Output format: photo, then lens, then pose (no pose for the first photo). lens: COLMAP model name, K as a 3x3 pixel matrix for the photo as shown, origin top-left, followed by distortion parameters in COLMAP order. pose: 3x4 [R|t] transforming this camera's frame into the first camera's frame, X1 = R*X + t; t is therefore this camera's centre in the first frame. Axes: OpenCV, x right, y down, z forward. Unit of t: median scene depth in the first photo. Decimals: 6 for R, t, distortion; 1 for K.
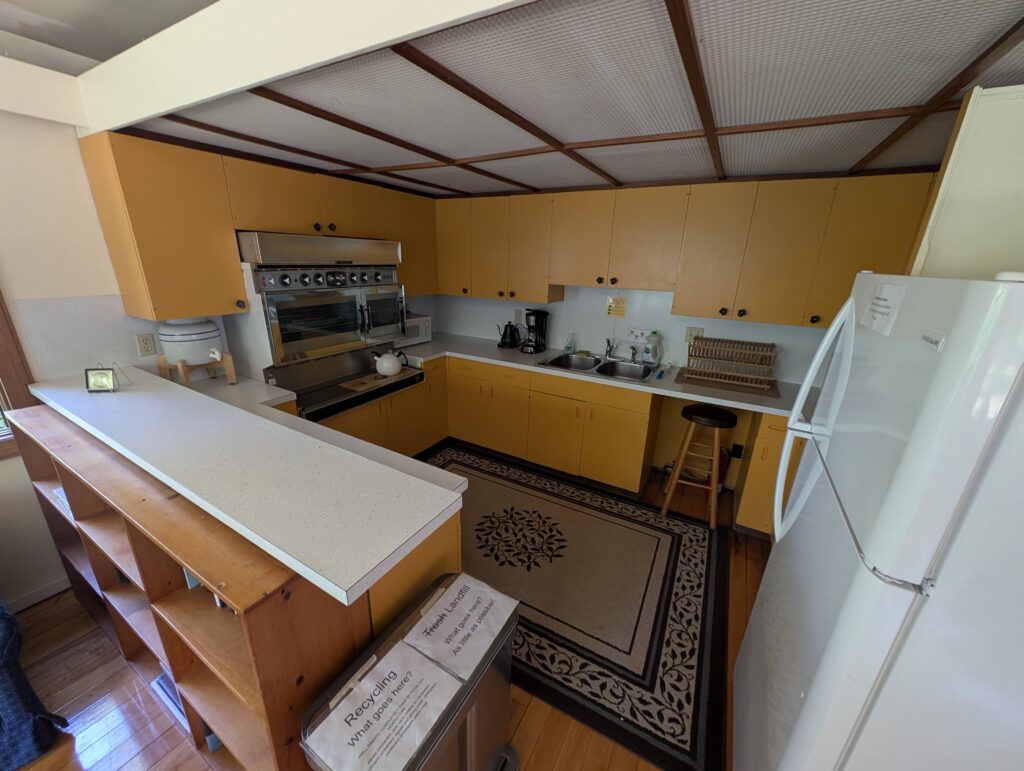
lens RADIAL K [[383.9, 0, 514.0], [0, 383.9, 382.2], [0, 0, 1]] dist [-0.001938, -0.000227]
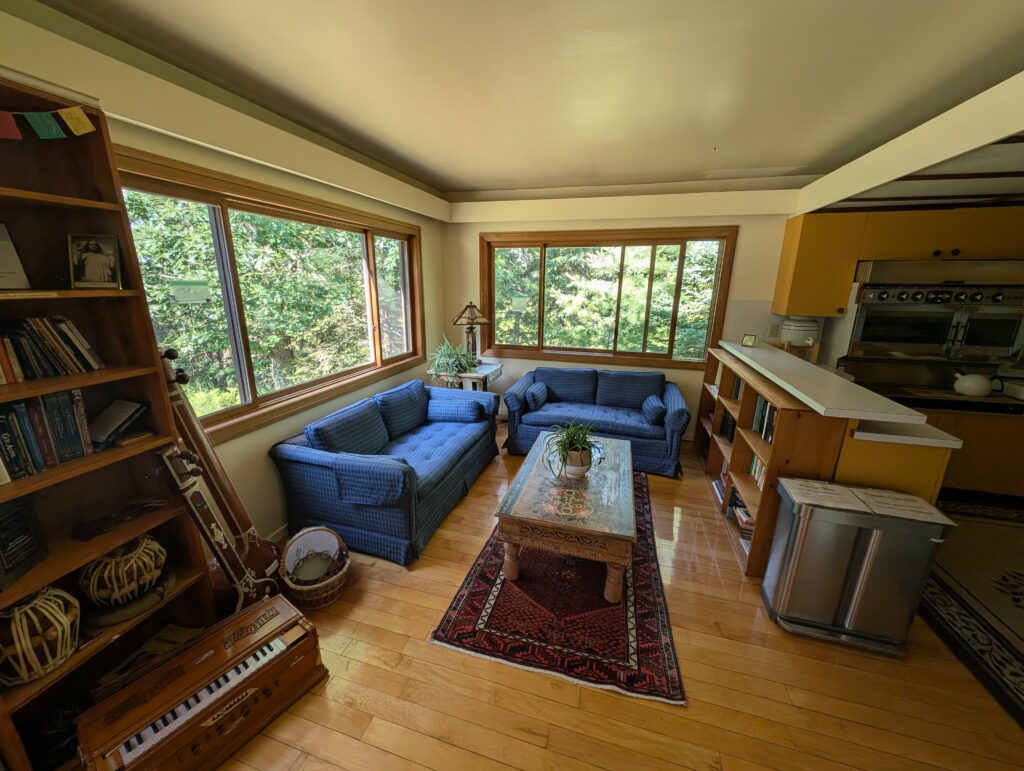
lens RADIAL K [[383.9, 0, 514.5], [0, 383.9, 383.5], [0, 0, 1]] dist [-0.001938, -0.000227]
pose [[0.231659, 0.228053, -0.945688, 0.402127], [-0.299252, 0.941700, 0.153785, 0.185595], [0.925625, 0.247373, 0.286399, -0.452764]]
